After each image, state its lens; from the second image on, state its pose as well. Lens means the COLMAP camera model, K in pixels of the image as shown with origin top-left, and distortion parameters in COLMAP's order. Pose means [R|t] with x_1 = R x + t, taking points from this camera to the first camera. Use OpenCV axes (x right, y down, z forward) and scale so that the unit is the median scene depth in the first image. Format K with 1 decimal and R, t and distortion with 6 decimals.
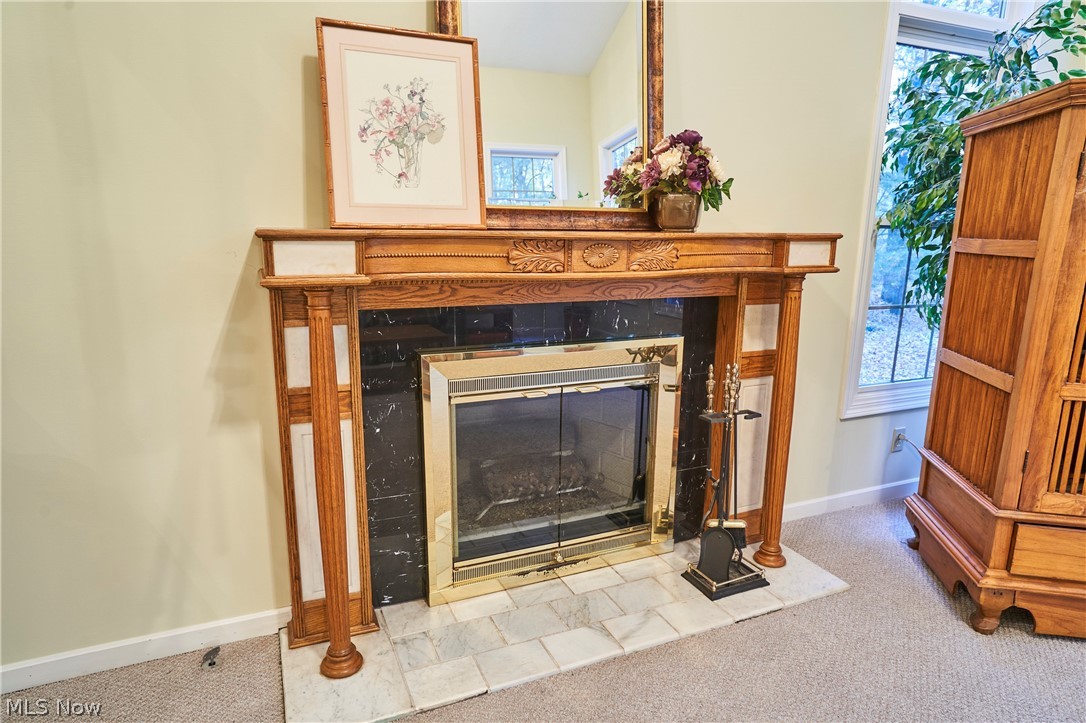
lens RADIAL K [[666.3, 0, 540.9], [0, 666.3, 360.2], [0, 0, 1]] dist [-0.024062, -0.000028]
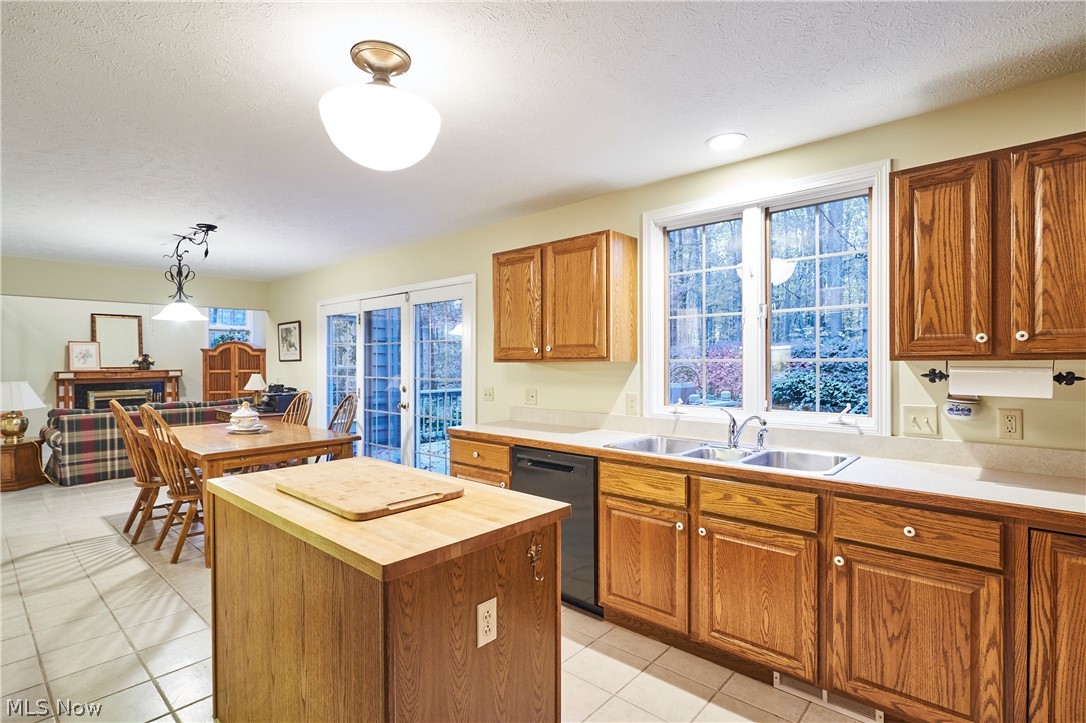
lens RADIAL K [[520.2, 0, 542.1], [0, 520.2, 357.4], [0, 0, 1]] dist [-0.003779, 0.000248]
pose [[0.912216, -0.019915, 0.409225, 1.635171], [0.105455, 0.976578, -0.187548, 0.992228], [-0.395905, 0.214239, 0.892951, -4.821734]]
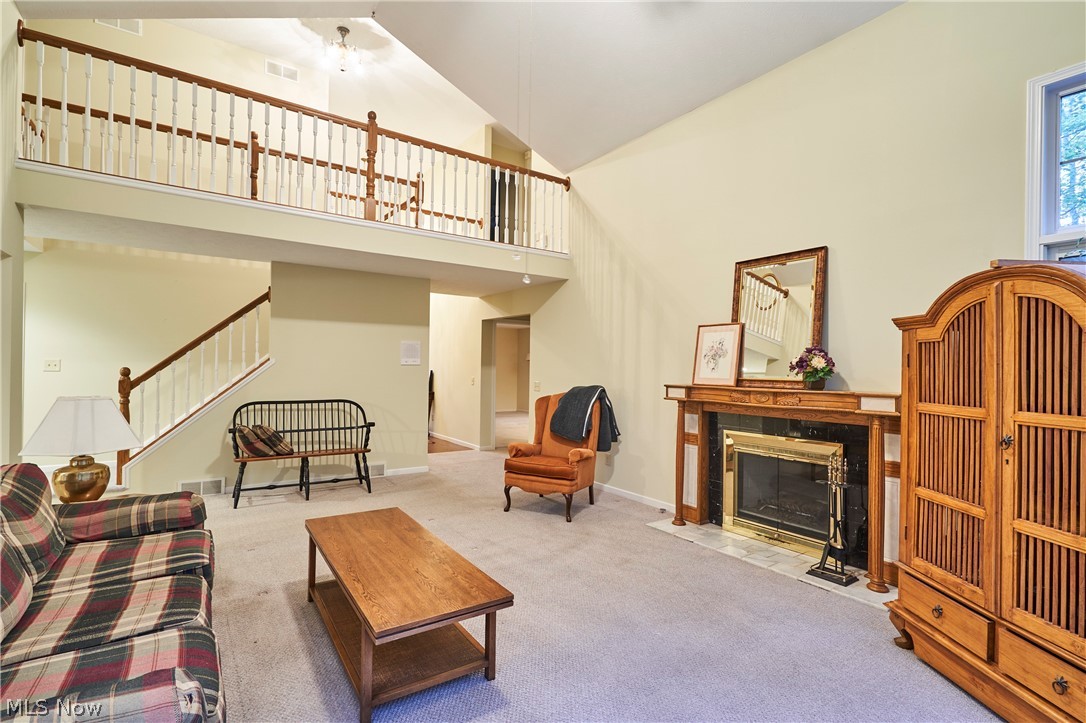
lens RADIAL K [[501.8, 0, 540.9], [0, 501.8, 364.2], [0, 0, 1]] dist [0.004491, -0.001818]
pose [[0.174492, -0.023168, -0.984386, 1.782681], [-0.215163, 0.974666, -0.061078, 0.017839], [0.960863, 0.222461, 0.165086, -0.159700]]
